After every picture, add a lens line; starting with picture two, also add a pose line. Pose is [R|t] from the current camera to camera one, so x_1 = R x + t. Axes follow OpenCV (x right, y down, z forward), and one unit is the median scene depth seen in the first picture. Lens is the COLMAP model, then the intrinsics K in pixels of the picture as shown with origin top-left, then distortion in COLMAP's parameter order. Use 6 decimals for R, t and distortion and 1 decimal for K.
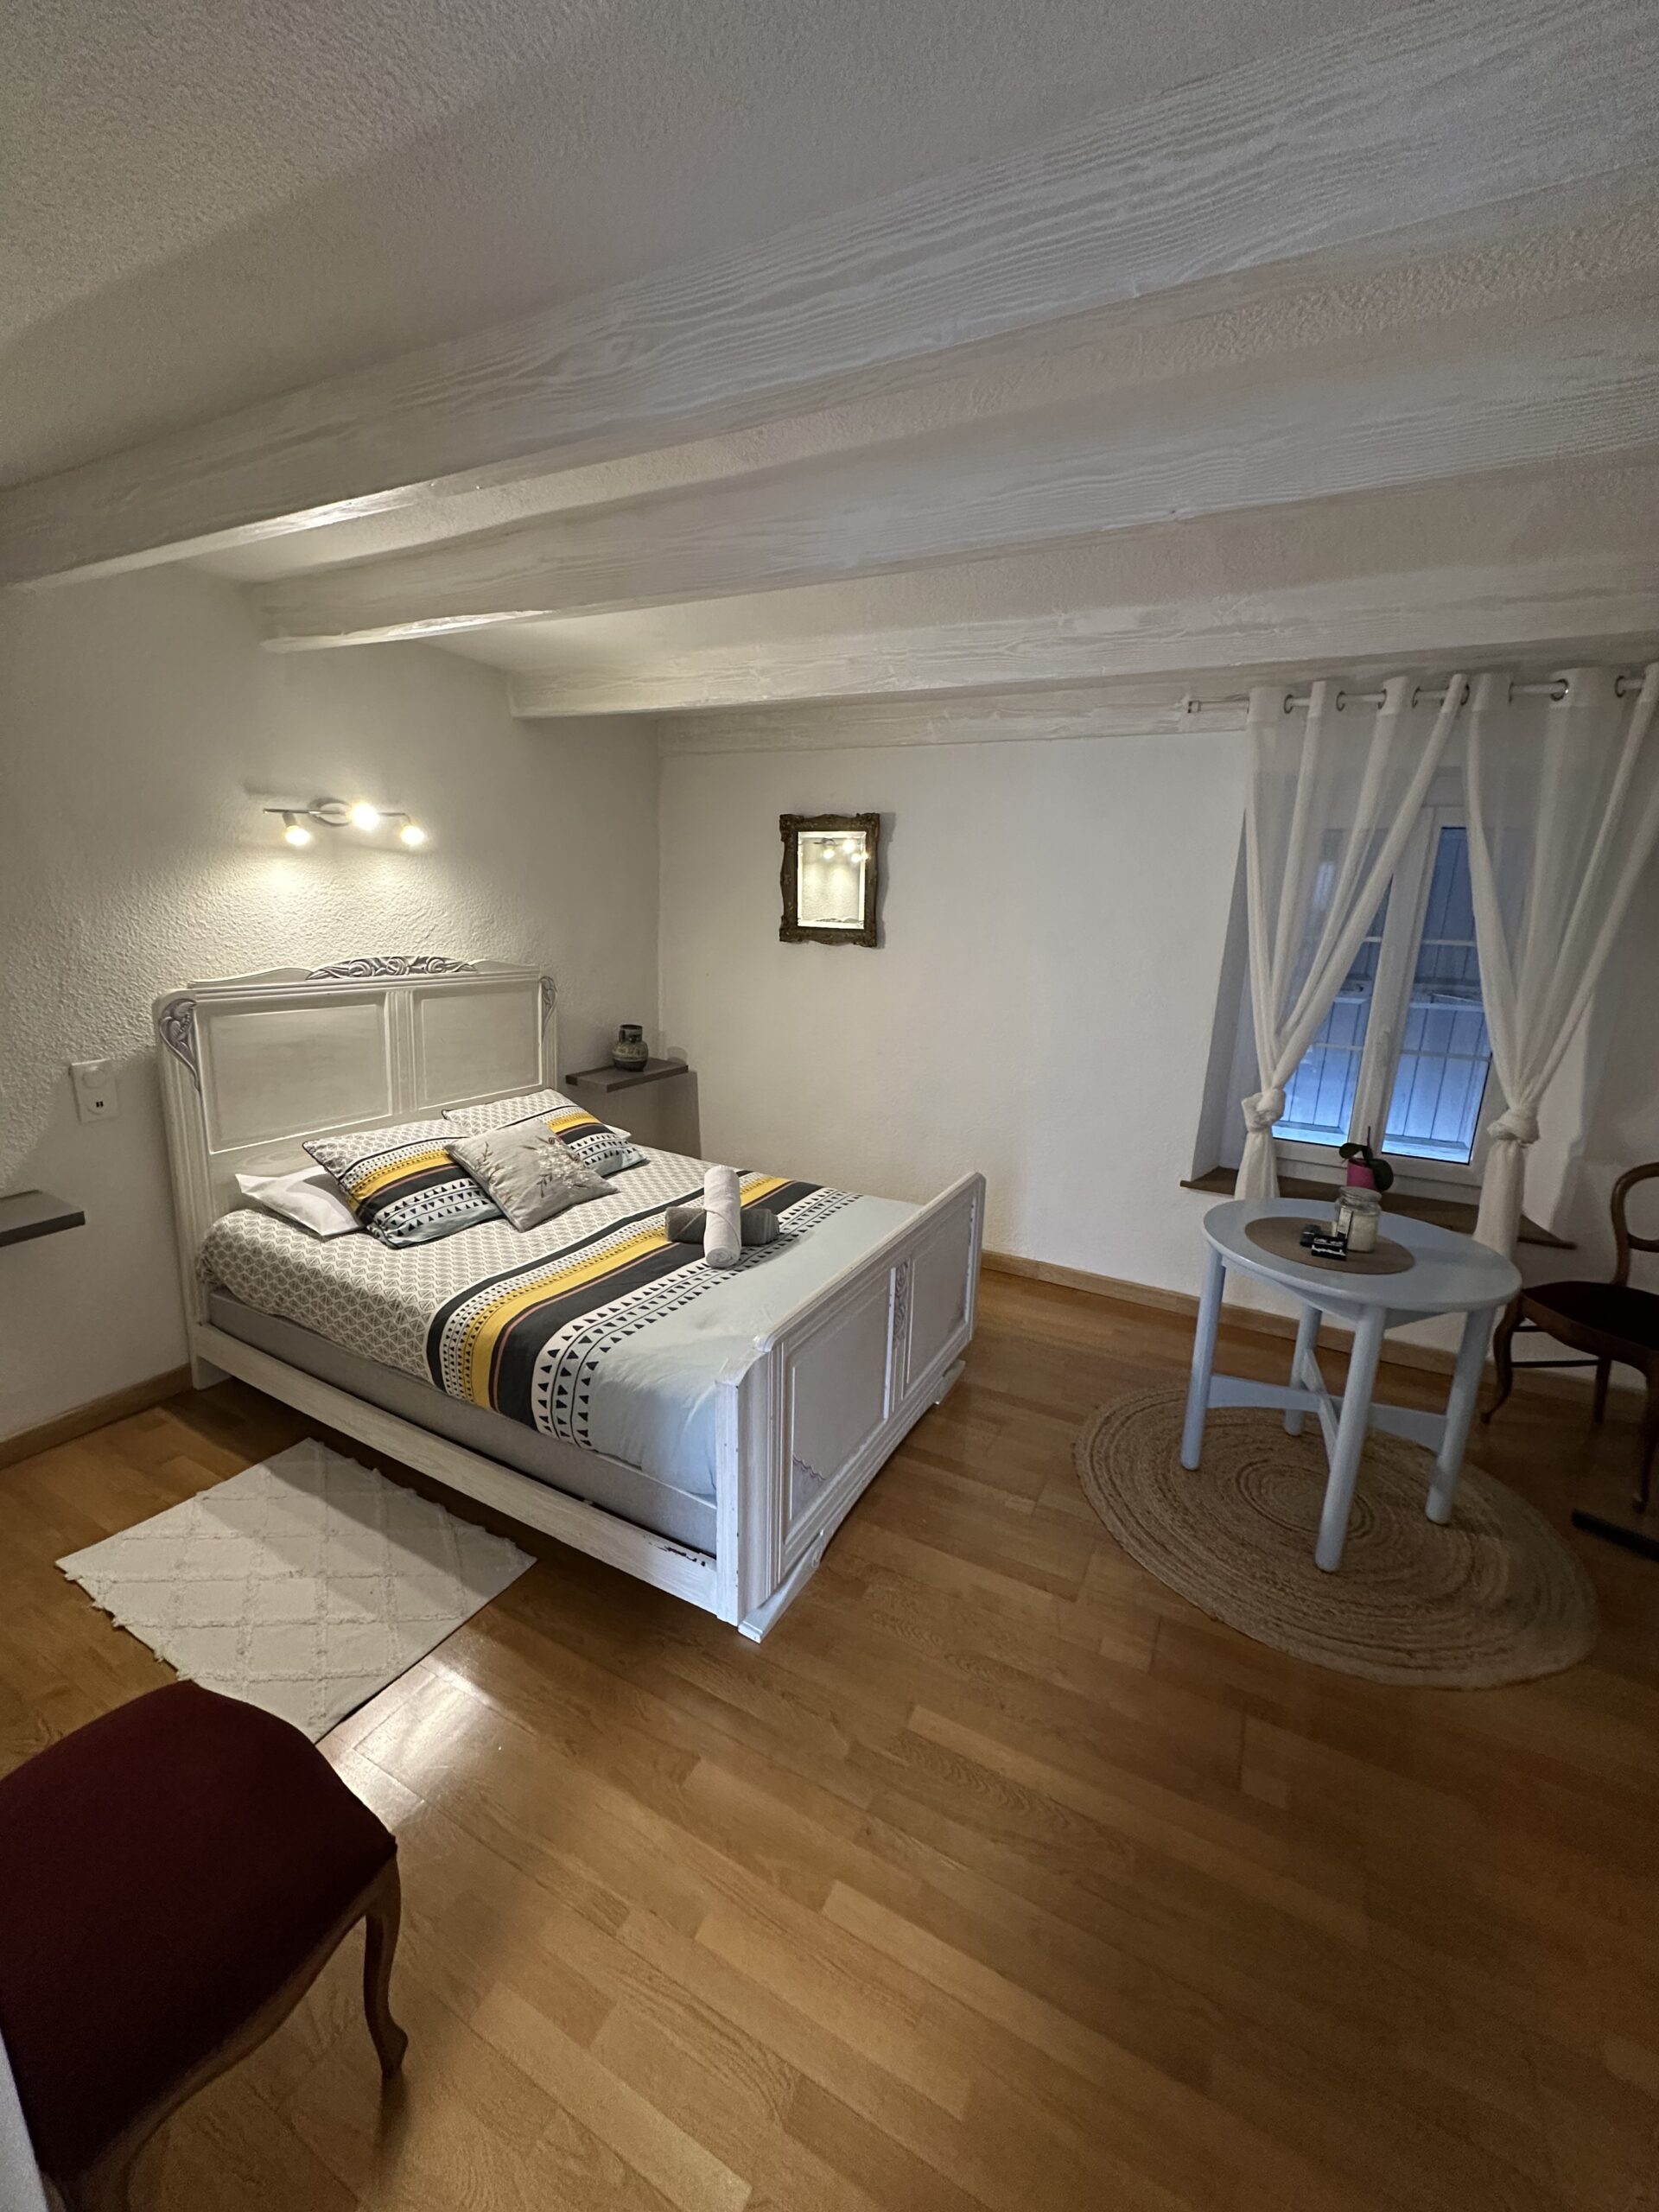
lens RADIAL K [[886.2, 0, 829.9], [0, 886.2, 1102.4], [0, 0, 1]] dist [-0.002446, -0.000140]
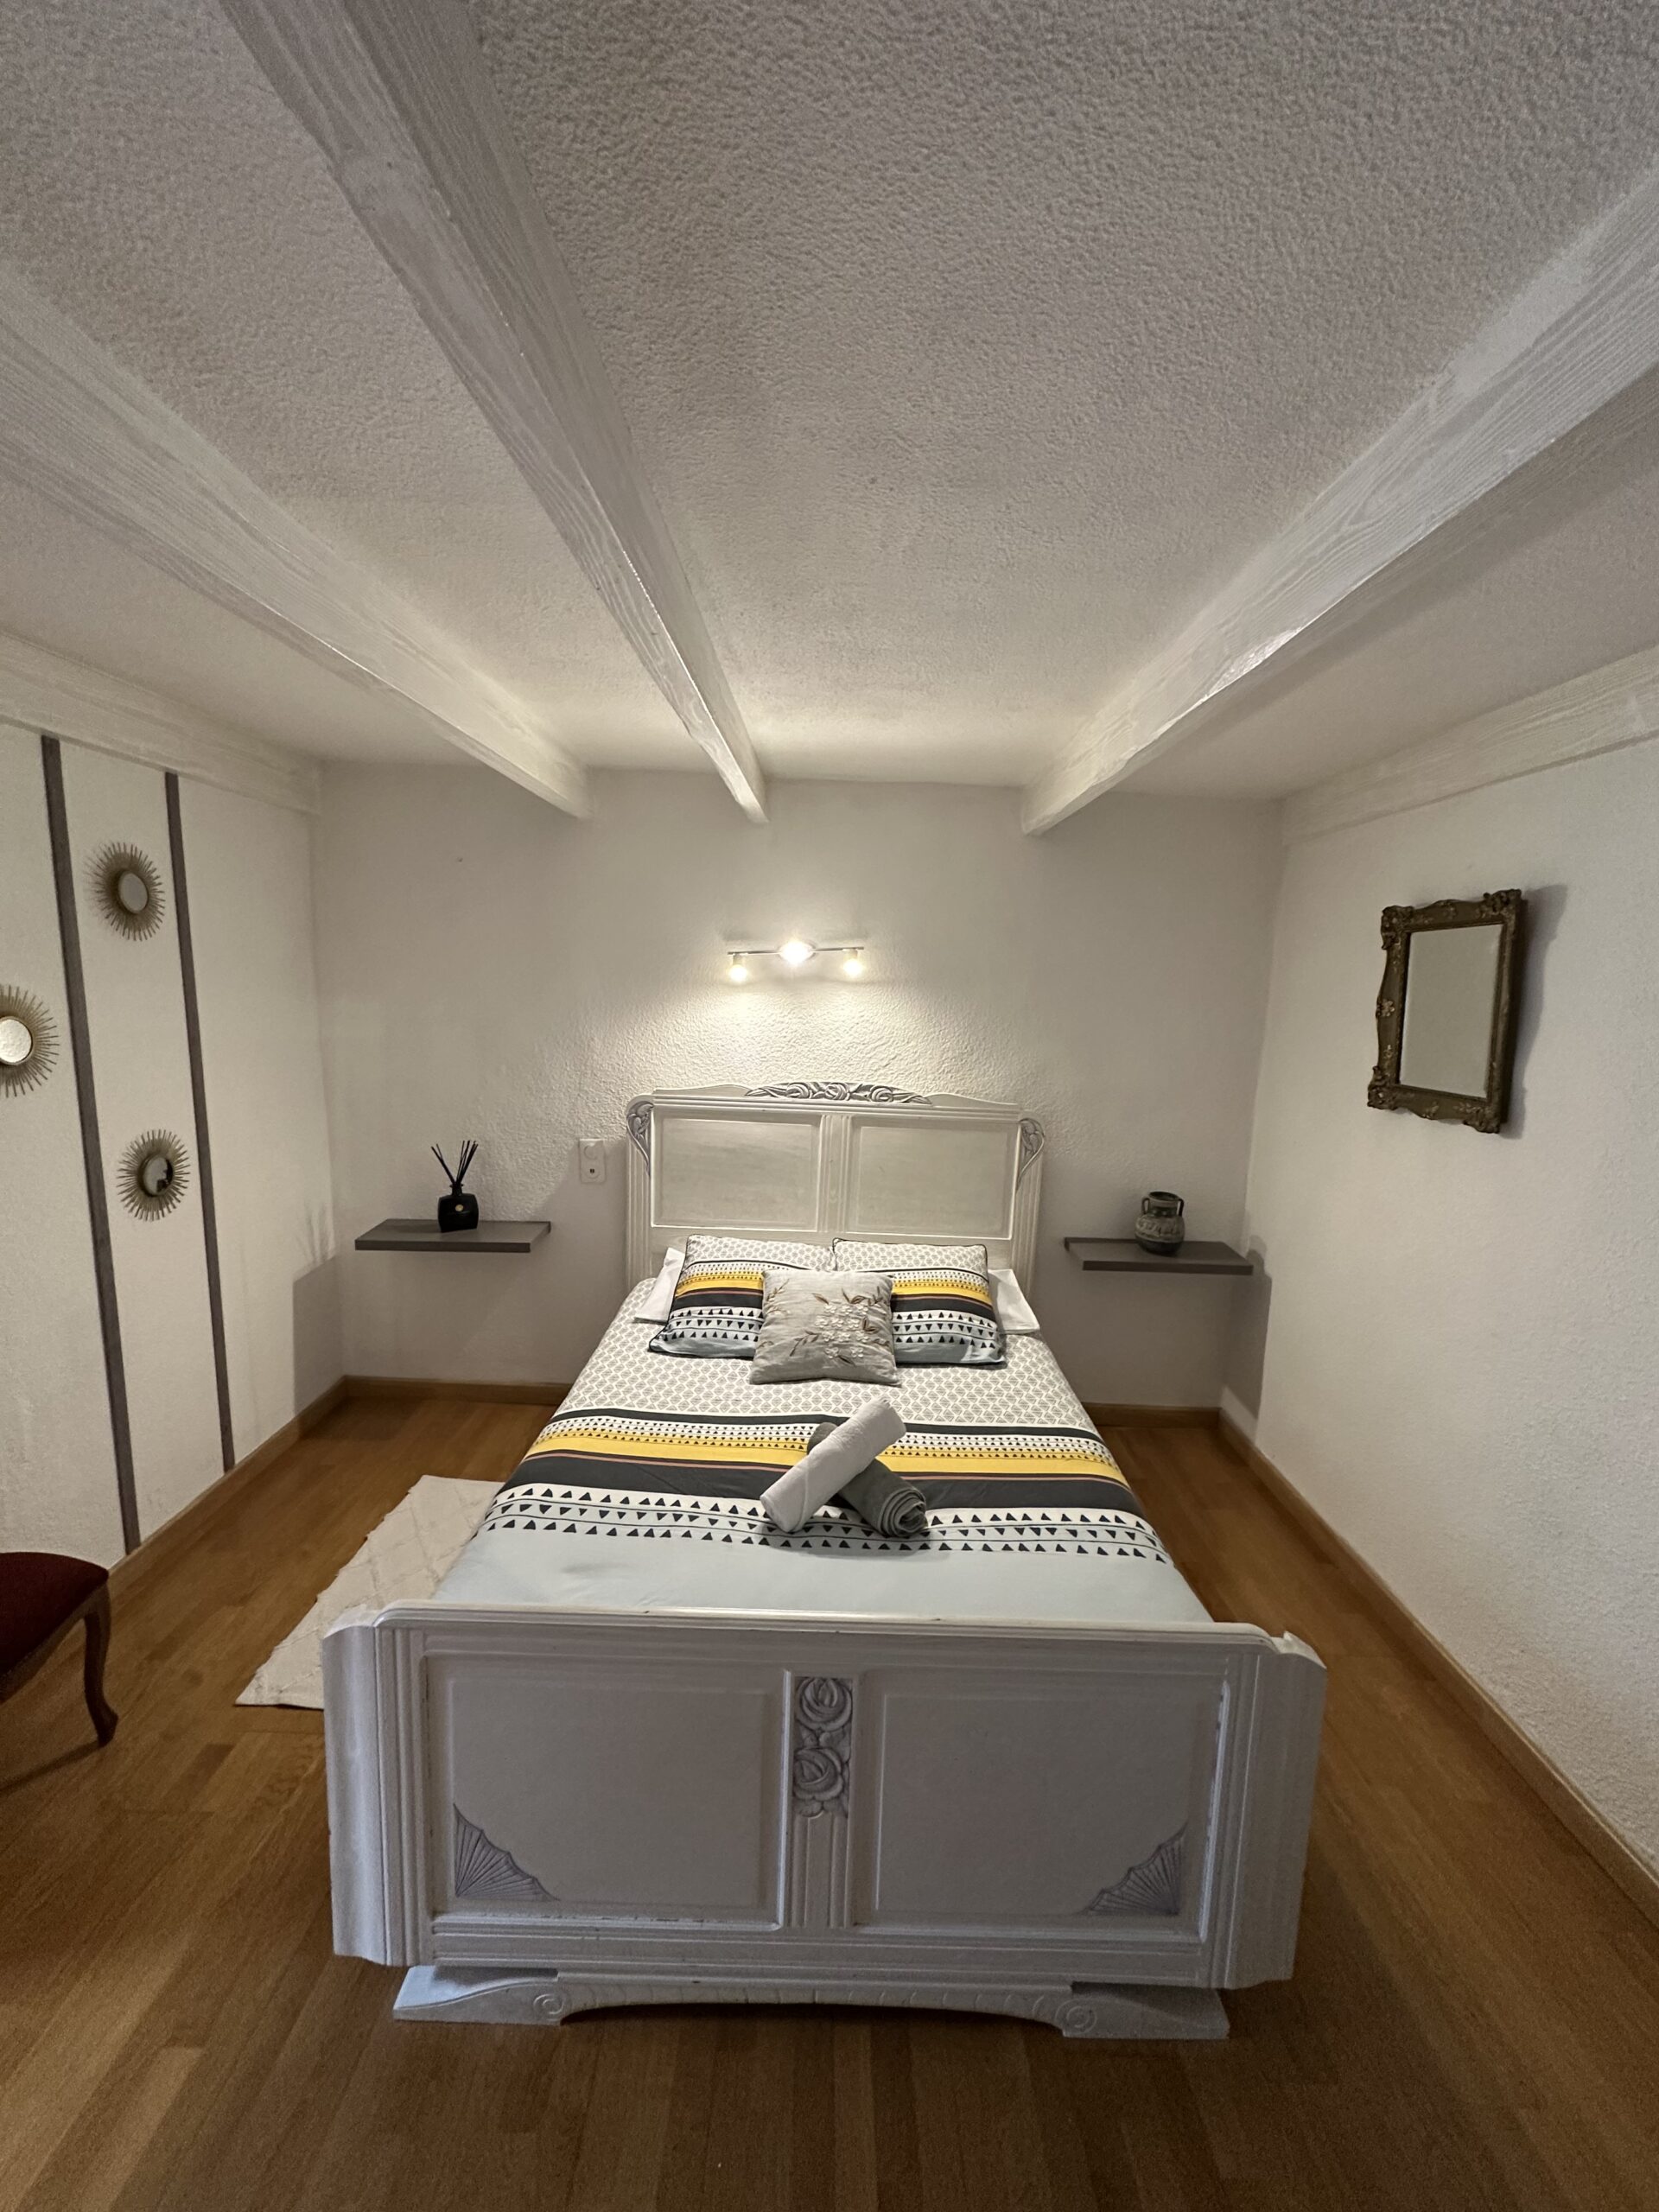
lens RADIAL K [[886.2, 0, 834.3], [0, 886.2, 1100.3], [0, 0, 1]] dist [-0.002446, -0.000140]
pose [[0.465064, 0.092957, -0.880383, 0.451779], [-0.213779, 0.976833, -0.009788, -0.143072], [0.859077, 0.192760, 0.474162, 0.548657]]
